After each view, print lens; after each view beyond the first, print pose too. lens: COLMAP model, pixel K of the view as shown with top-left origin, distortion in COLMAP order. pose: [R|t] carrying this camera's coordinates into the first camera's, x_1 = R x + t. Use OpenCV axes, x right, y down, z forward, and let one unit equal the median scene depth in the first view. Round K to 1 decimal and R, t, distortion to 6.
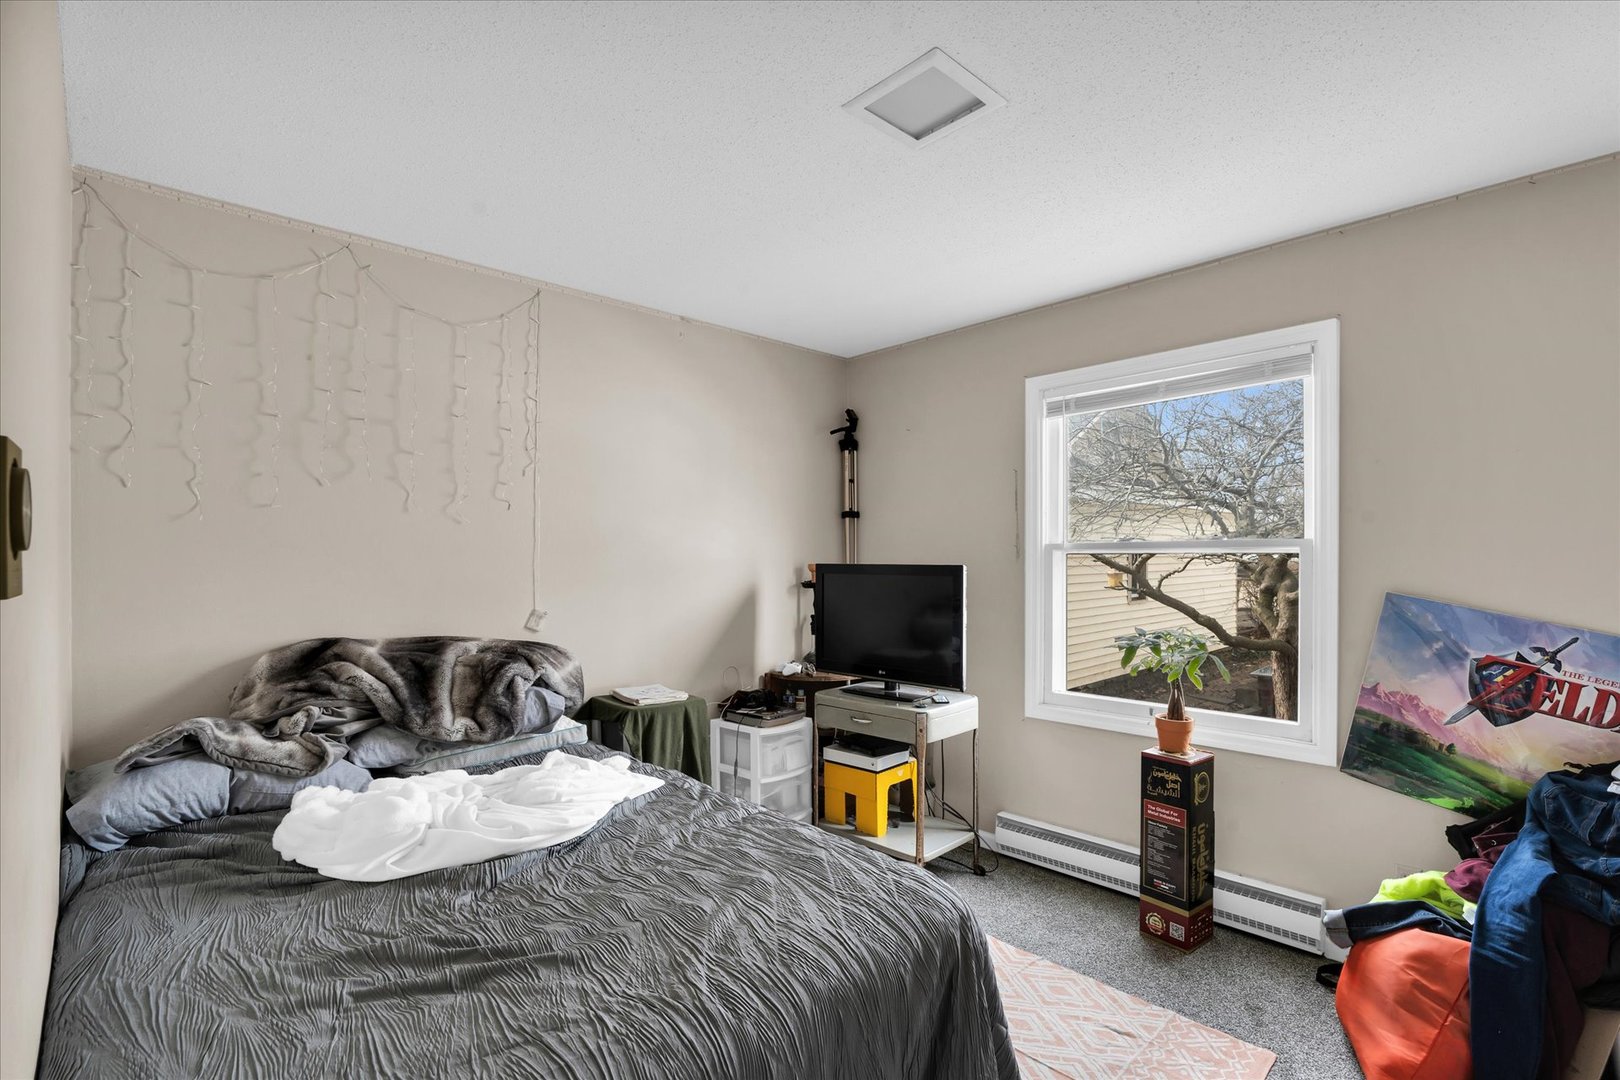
lens RADIAL K [[755.9, 0, 809.3], [0, 755.9, 557.1], [0, 0, 1]] dist [-0.011663, 0.001192]
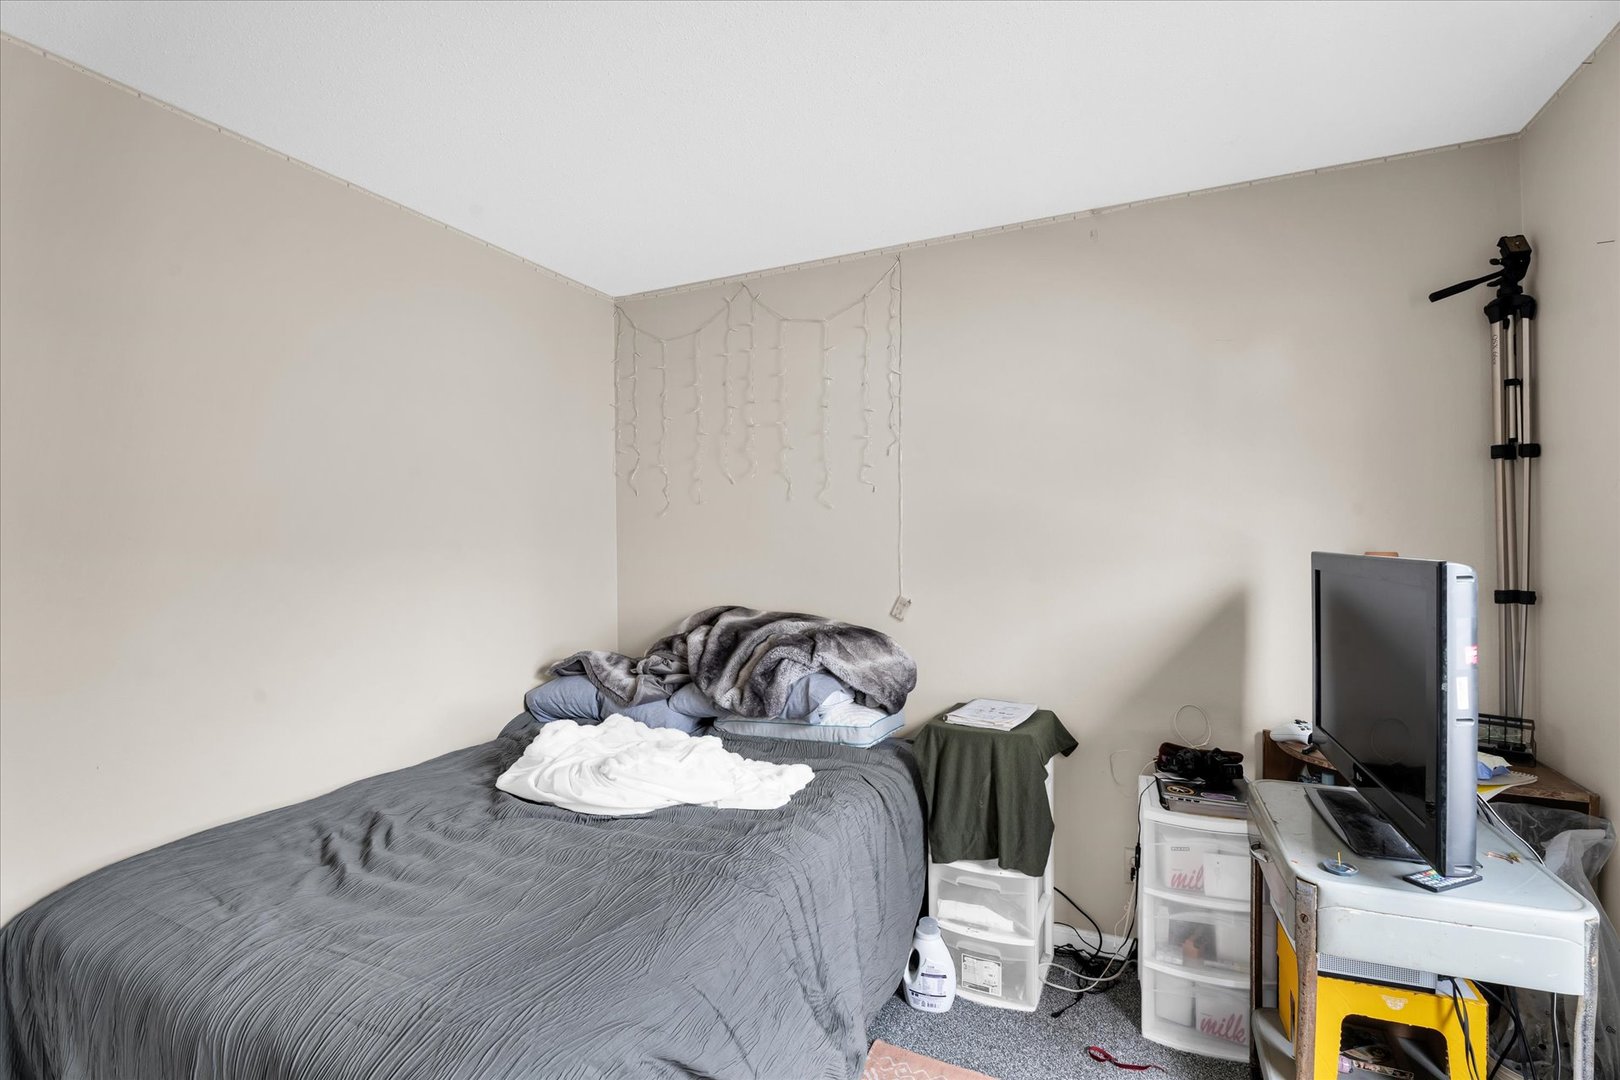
lens RADIAL K [[748.1, 0, 780.5], [0, 748.1, 539.0], [0, 0, 1]] dist [-0.010293, 0.000289]
pose [[0.356679, 0.000537, -0.934227, 0.488760], [0.006816, 0.999972, 0.003177, -0.006324], [0.934202, -0.007500, 0.356665, 0.570097]]
